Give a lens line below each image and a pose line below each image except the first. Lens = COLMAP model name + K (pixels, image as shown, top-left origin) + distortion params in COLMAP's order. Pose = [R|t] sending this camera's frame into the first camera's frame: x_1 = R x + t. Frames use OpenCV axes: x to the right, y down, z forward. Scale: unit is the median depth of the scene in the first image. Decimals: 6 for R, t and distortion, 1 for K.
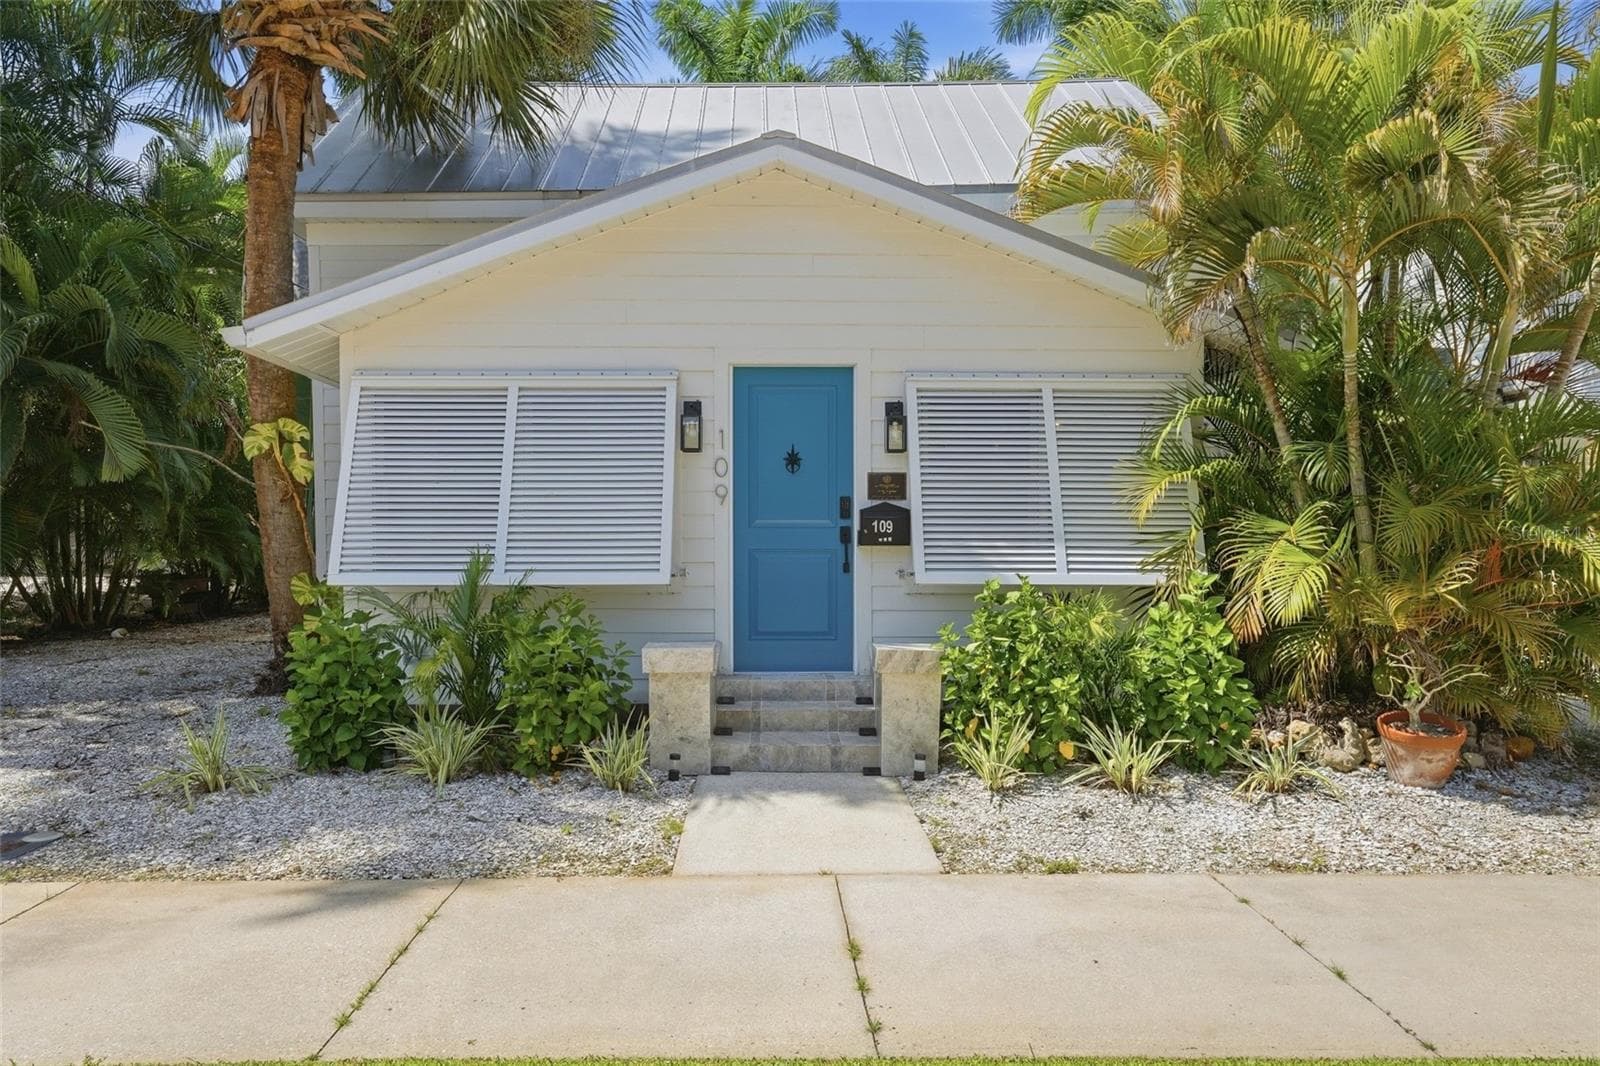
lens RADIAL K [[1068.1, 0, 794.8], [0, 1068.1, 552.6], [0, 0, 1]] dist [0.001159, 0.000926]
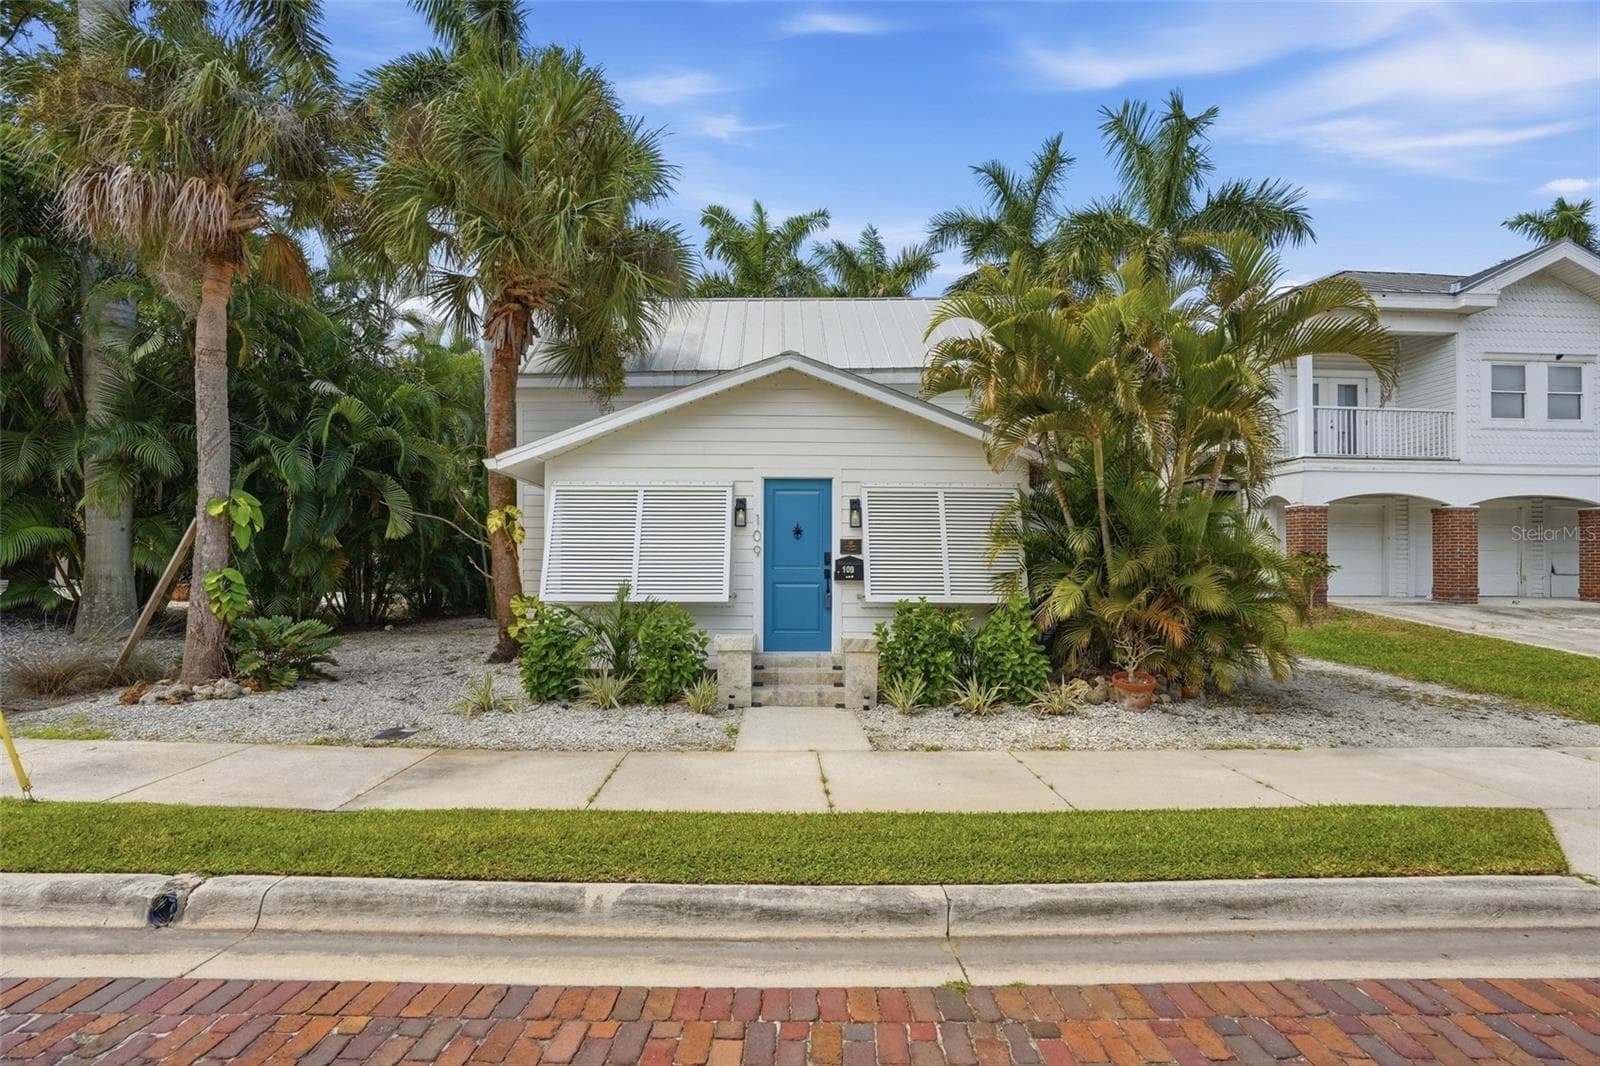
lens RADIAL K [[755.2, 0, 797.0], [0, 755.2, 555.3], [0, 0, 1]] dist [-0.056033, 0.000246]
pose [[0.999971, 0.004234, -0.006397, 0.005939], [-0.004429, 0.999519, -0.030696, -0.010231], [0.006264, 0.030723, 0.999508, -0.279401]]
